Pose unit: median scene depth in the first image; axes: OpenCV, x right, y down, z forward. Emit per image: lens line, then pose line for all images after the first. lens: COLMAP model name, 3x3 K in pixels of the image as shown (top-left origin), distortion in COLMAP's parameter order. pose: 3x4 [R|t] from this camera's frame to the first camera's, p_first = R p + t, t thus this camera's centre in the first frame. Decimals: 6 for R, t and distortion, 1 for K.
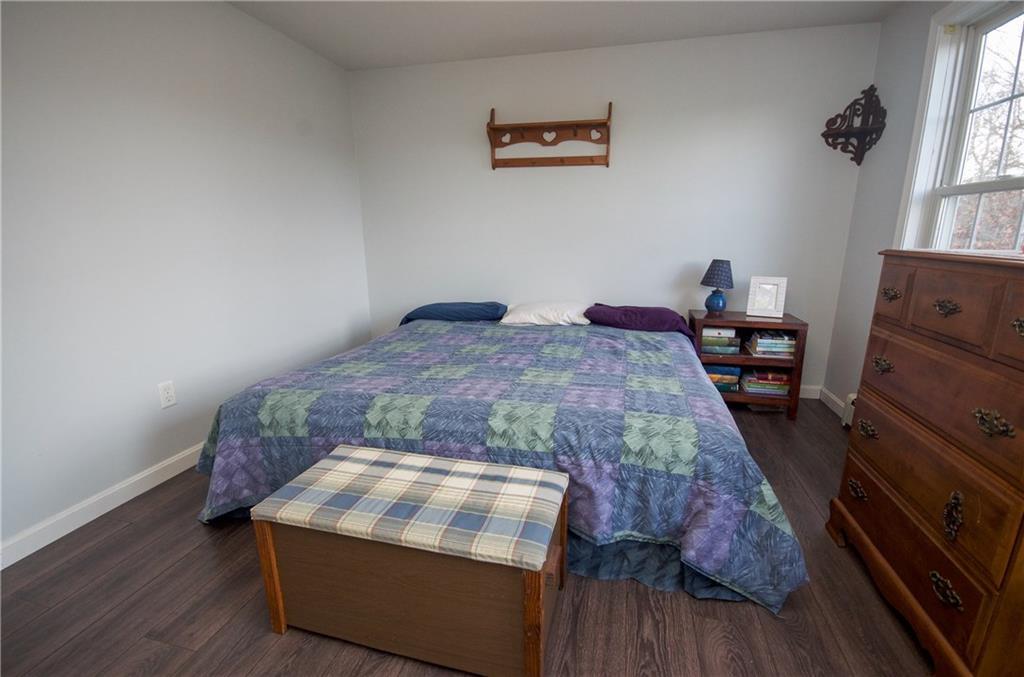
lens RADIAL K [[460.8, 0, 513.5], [0, 460.8, 336.4], [0, 0, 1]] dist [0.012734, -0.001307]
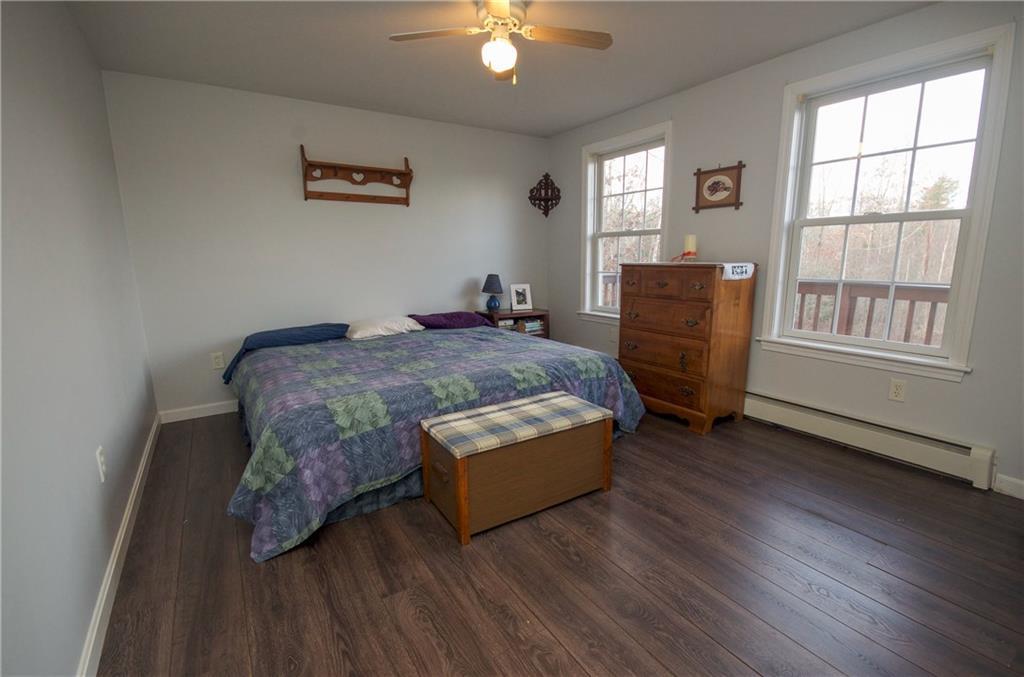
lens RADIAL K [[460.8, 0, 512.7], [0, 460.8, 340.3], [0, 0, 1]] dist [0.012734, -0.001307]
pose [[0.686099, -0.140409, 0.713830, -0.640771], [0.174800, 0.984271, 0.025596, 0.015143], [-0.706196, 0.107216, 0.699851, -0.061154]]
